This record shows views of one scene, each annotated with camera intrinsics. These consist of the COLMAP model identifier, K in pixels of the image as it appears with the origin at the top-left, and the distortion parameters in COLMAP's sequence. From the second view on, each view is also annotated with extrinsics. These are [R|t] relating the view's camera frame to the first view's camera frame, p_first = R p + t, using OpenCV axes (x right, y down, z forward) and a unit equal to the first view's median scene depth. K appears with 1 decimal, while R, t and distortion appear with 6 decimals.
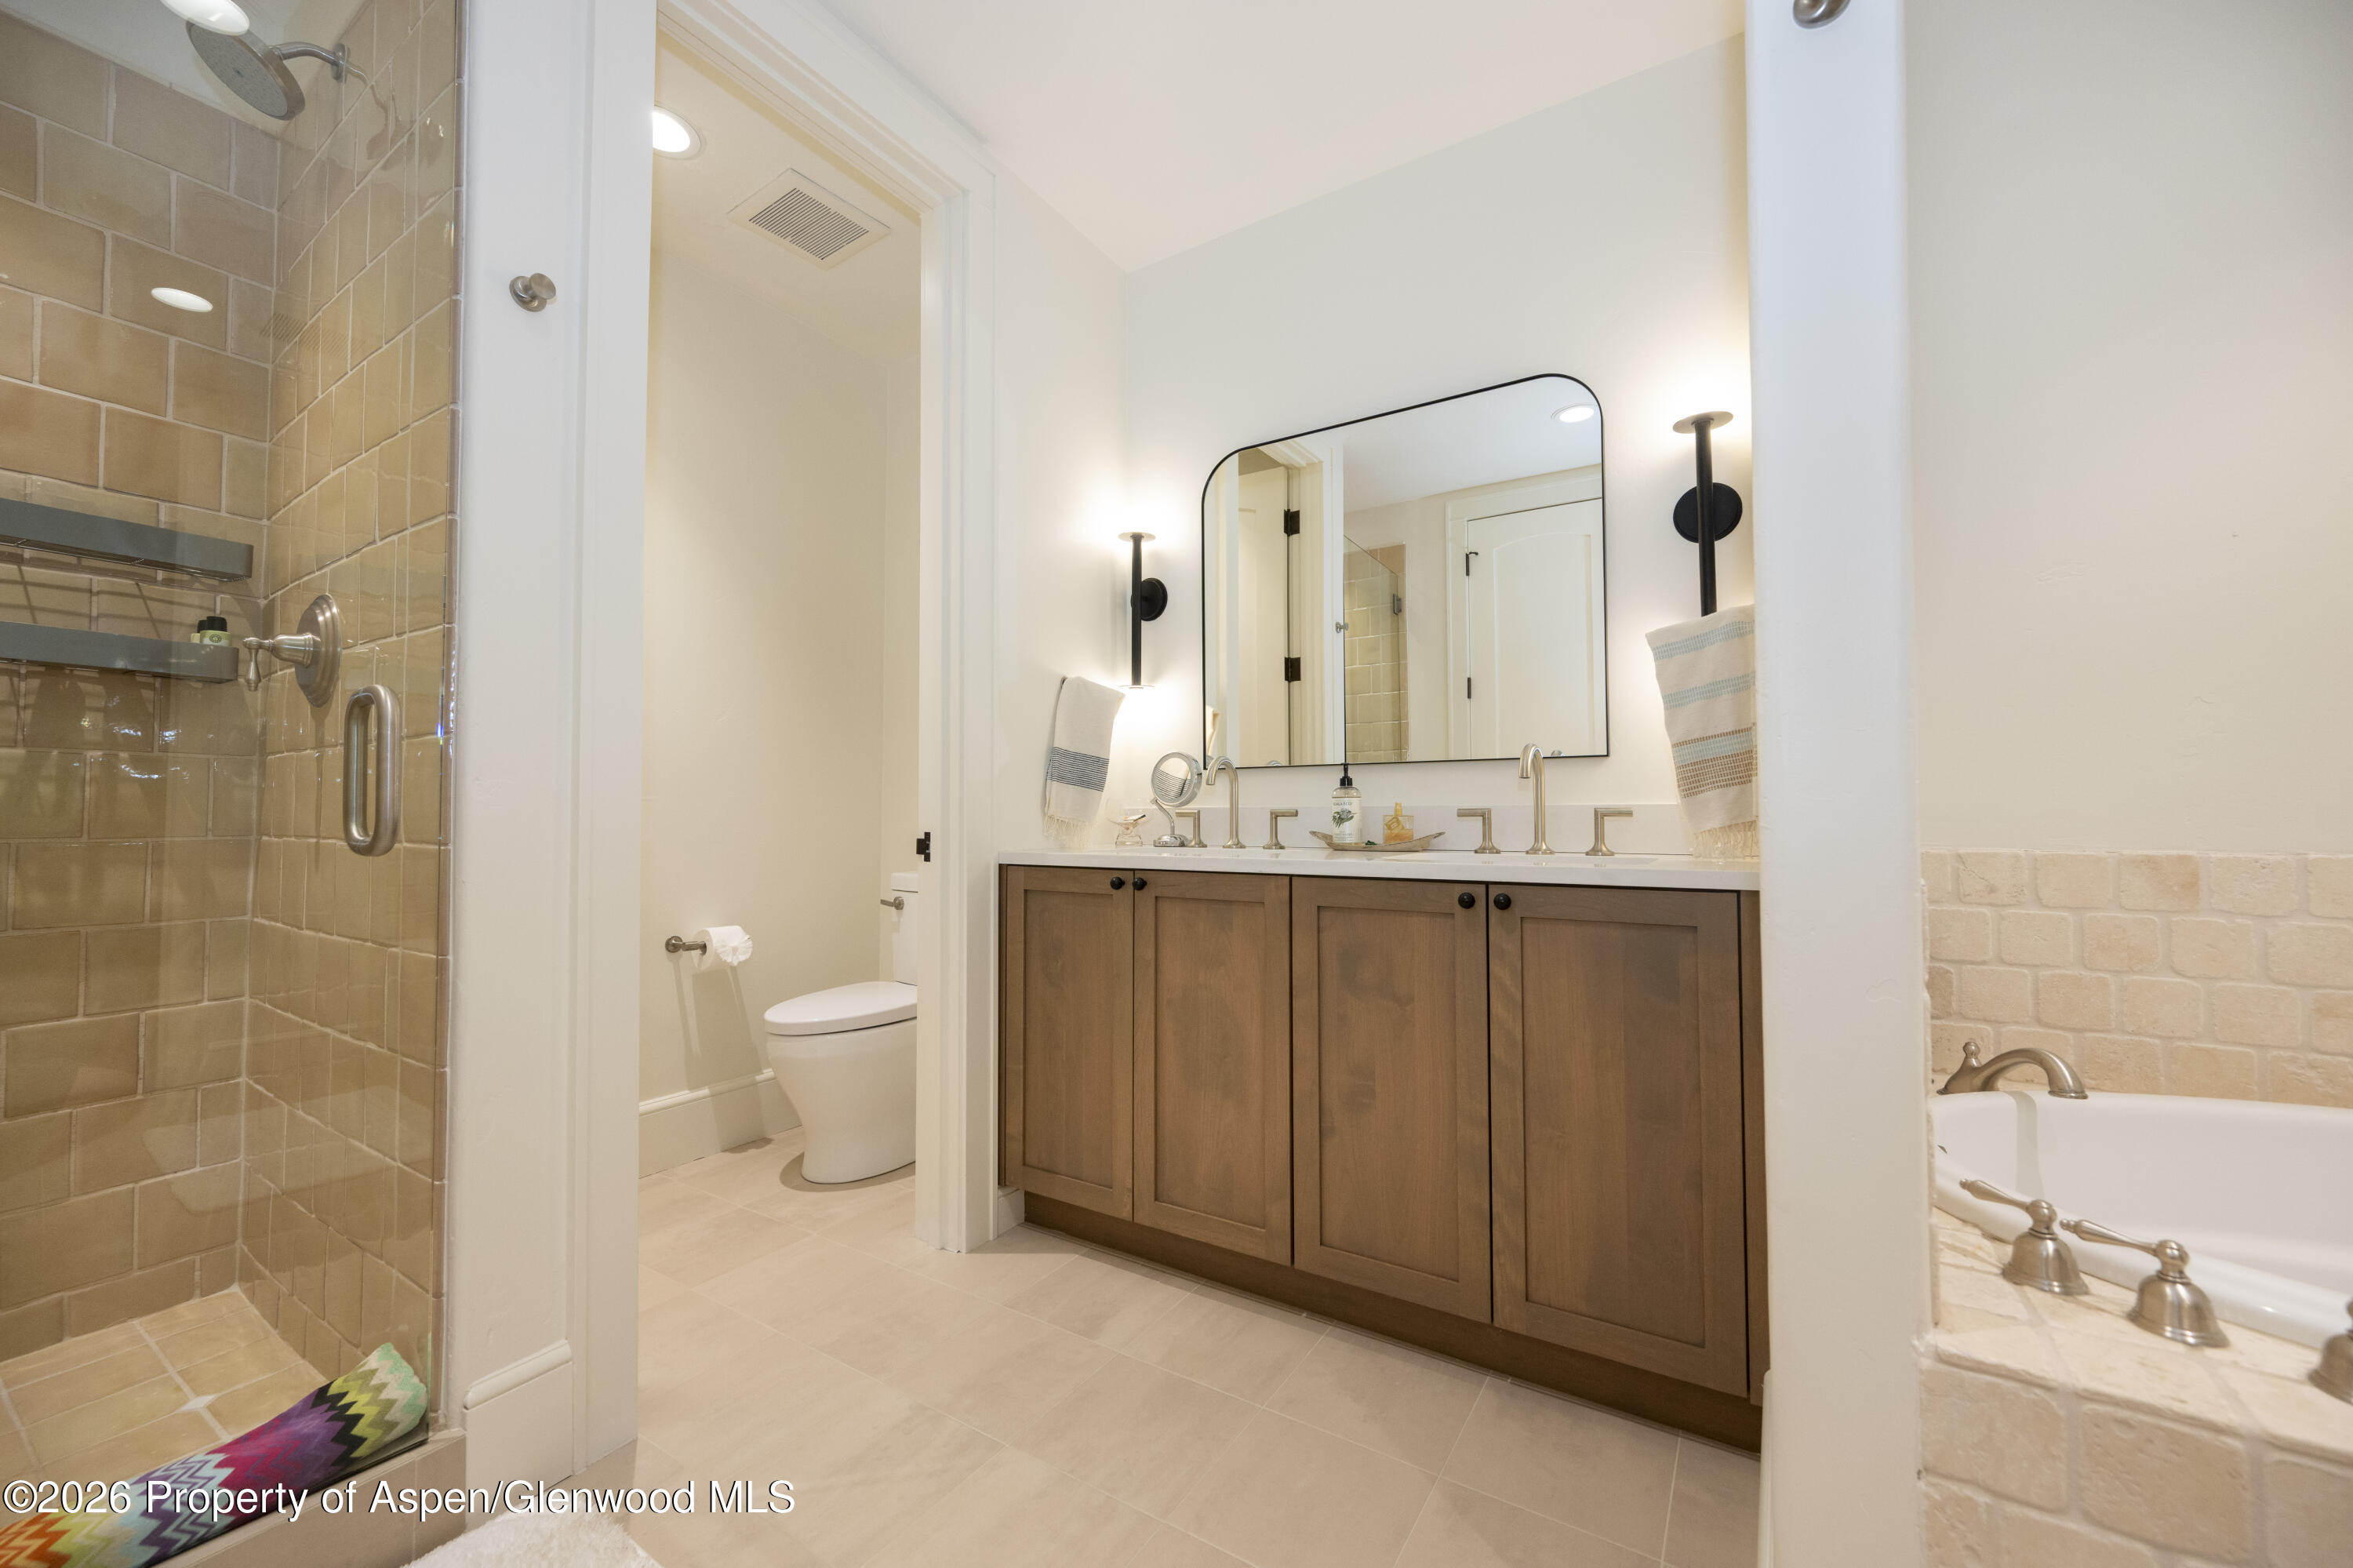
lens RADIAL K [[931.8, 0, 1173.4], [0, 931.8, 796.1], [0, 0, 1]] dist [0.001530, 0.000418]
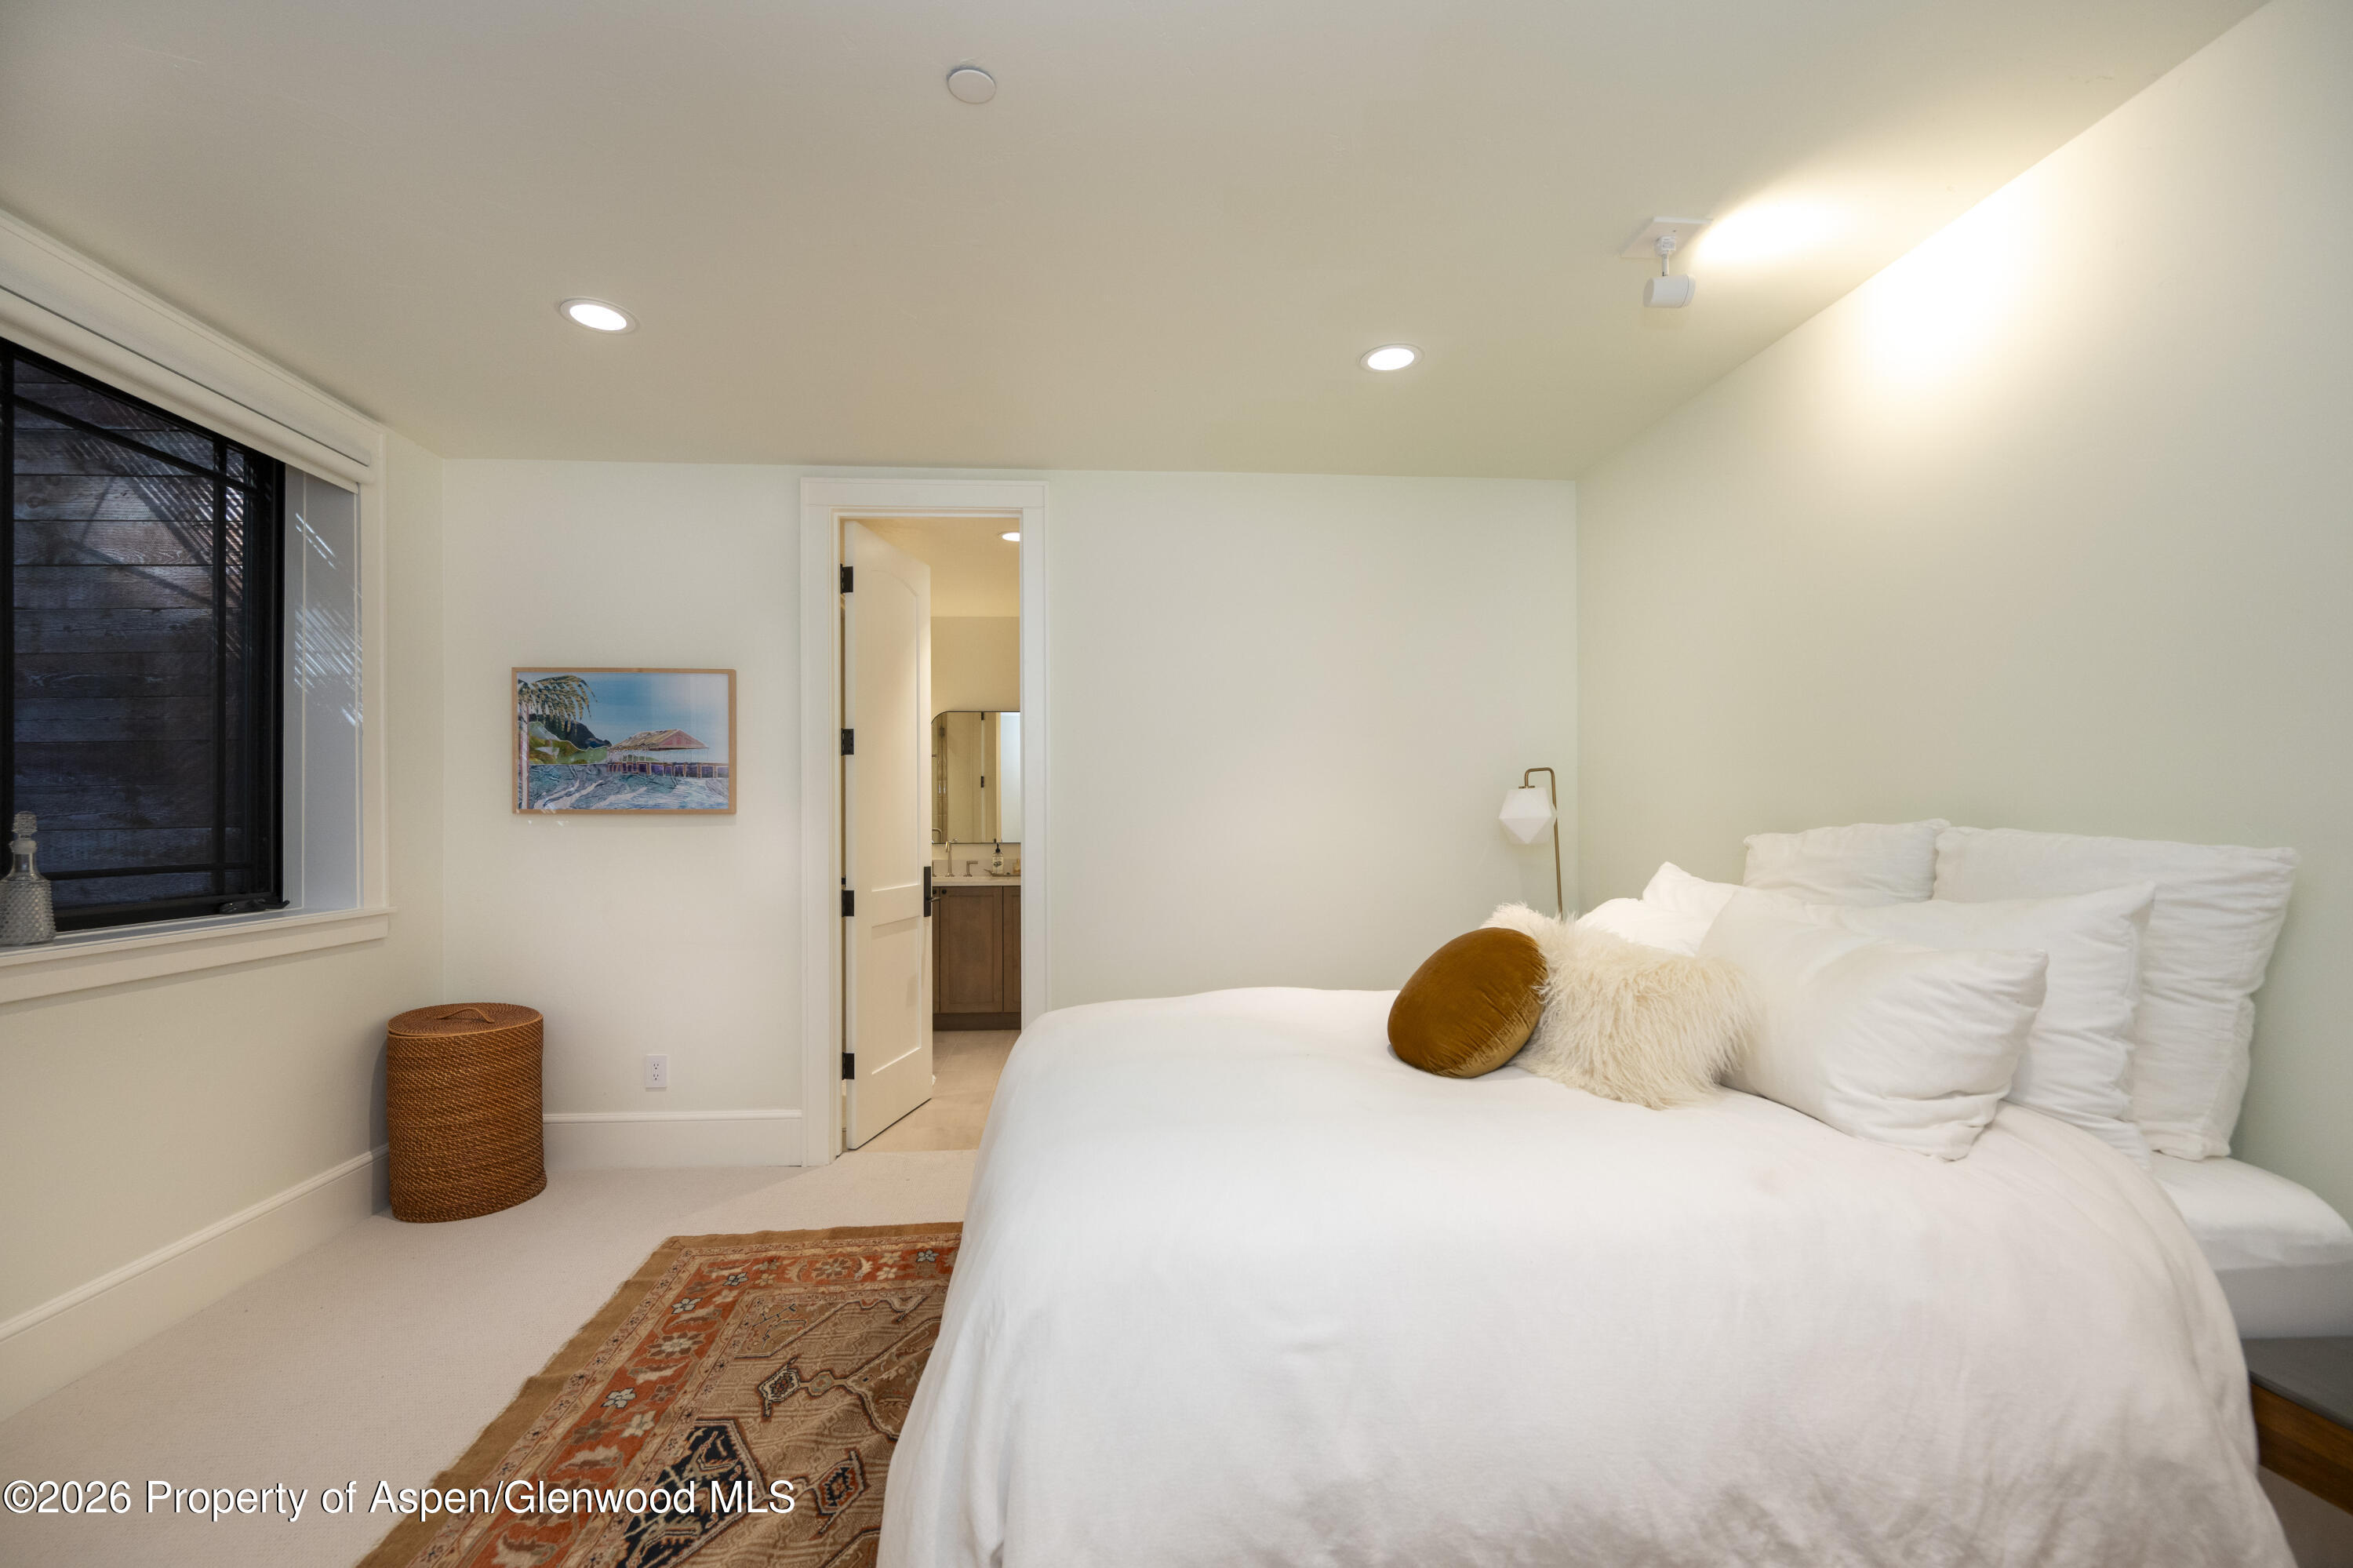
lens RADIAL K [[931.8, 0, 1176.5], [0, 931.8, 794.6], [0, 0, 1]] dist [0.001530, 0.000418]
pose [[0.803285, 0.006675, 0.595557, -1.604480], [-0.015316, 0.999838, 0.009453, -0.336405], [-0.595398, -0.016715, 0.803257, -2.337853]]
